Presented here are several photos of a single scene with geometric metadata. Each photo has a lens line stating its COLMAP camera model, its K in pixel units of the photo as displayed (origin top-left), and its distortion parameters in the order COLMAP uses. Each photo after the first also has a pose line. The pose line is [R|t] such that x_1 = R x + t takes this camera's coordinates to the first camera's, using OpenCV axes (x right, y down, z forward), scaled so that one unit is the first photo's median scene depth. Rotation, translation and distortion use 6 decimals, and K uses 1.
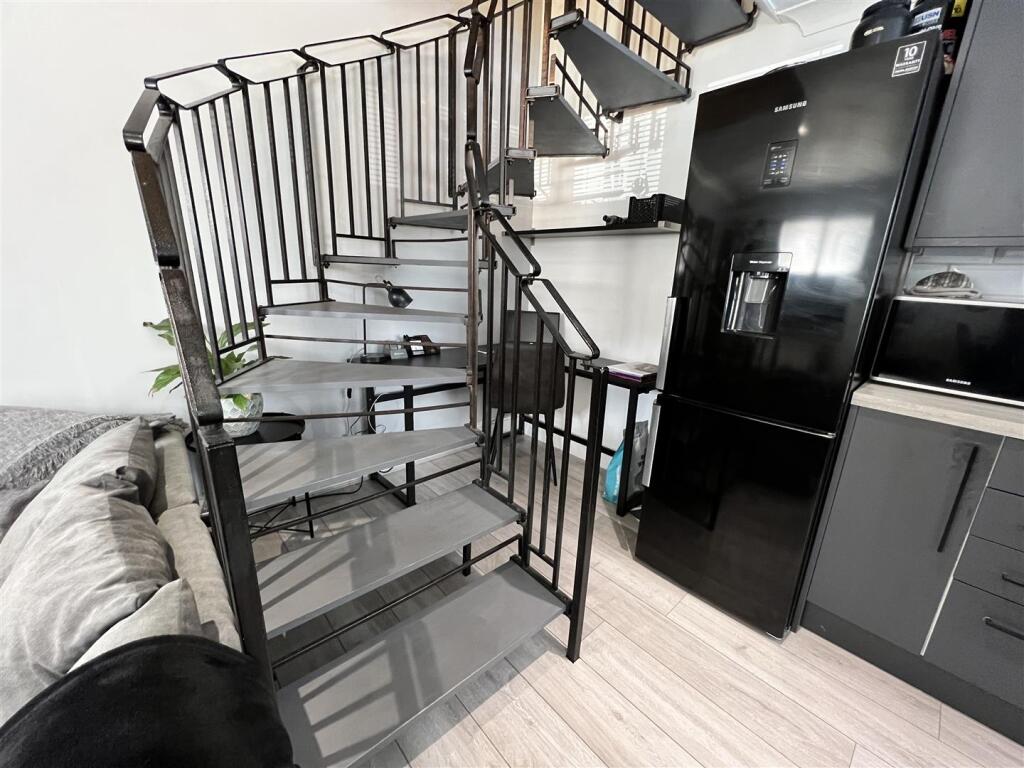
lens RADIAL K [[413.2, 0, 511.6], [0, 413.2, 383.0], [0, 0, 1]] dist [0.006651, 0.000274]
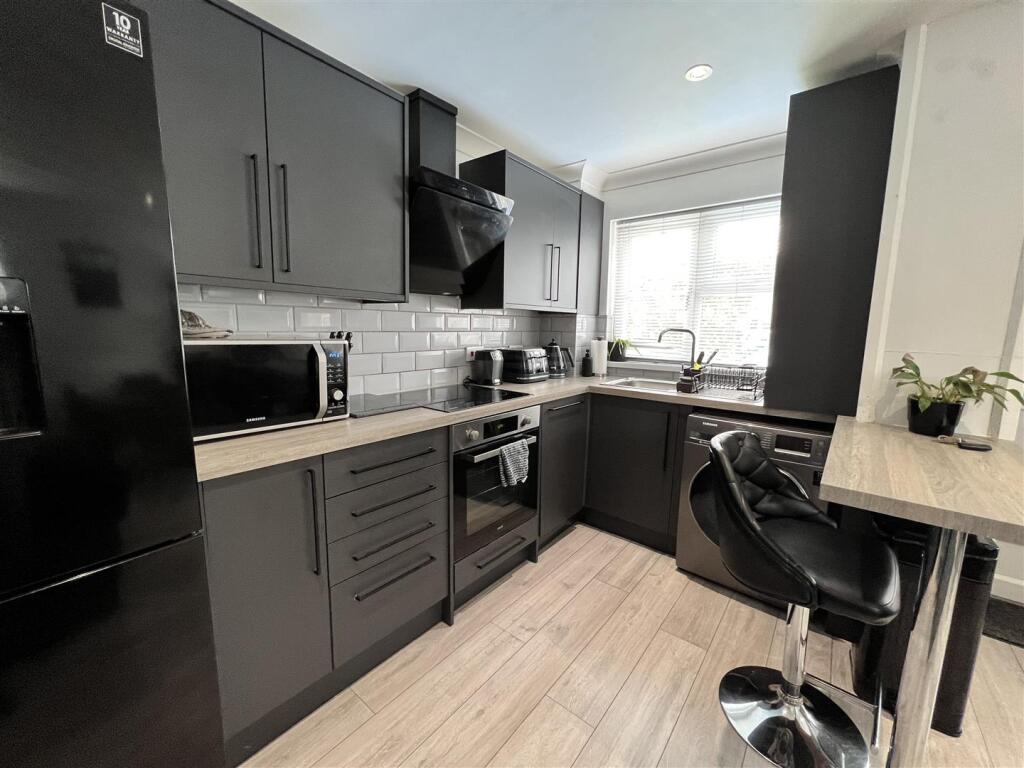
lens RADIAL K [[413.2, 0, 517.3], [0, 413.2, 383.2], [0, 0, 1]] dist [0.006651, 0.000274]
pose [[-0.156083, -0.180574, 0.971098, 0.009791], [0.231624, 0.949043, 0.213702, -0.103386], [-0.960202, 0.258285, -0.106304, 0.319635]]
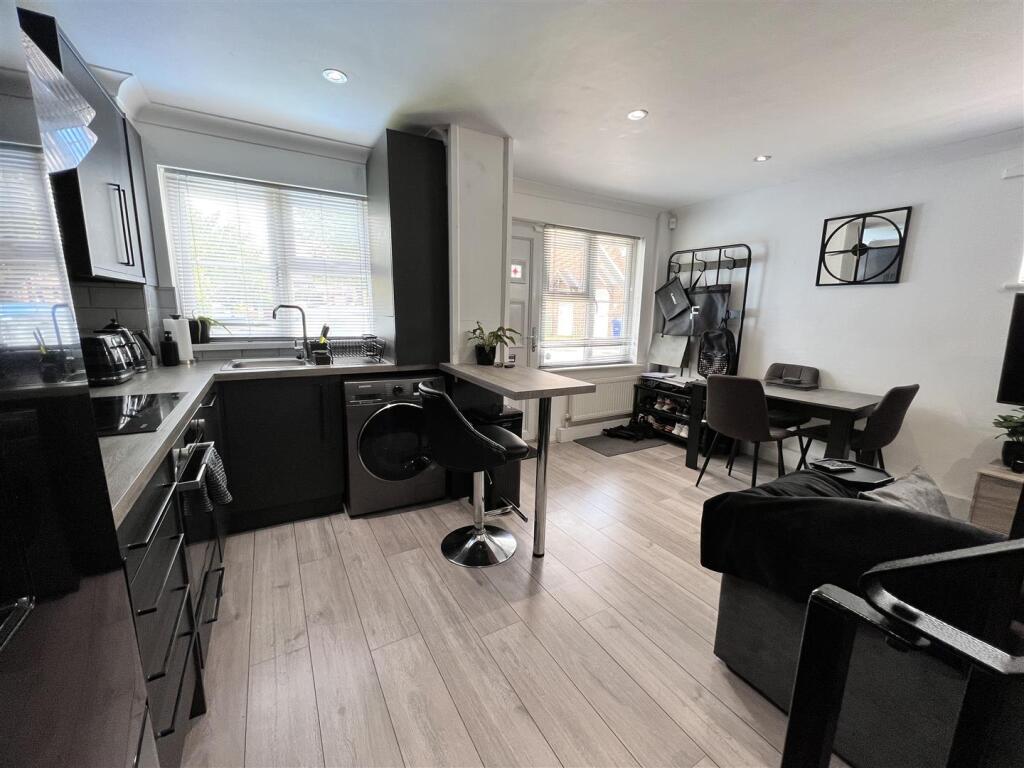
lens RADIAL K [[413.2, 0, 513.9], [0, 413.2, 382.8], [0, 0, 1]] dist [0.006651, 0.000274]
pose [[-0.976782, -0.096492, 0.191275, 0.254591], [-0.005804, 0.904418, 0.426608, -0.217296], [-0.214156, 0.415593, -0.883979, 0.779821]]
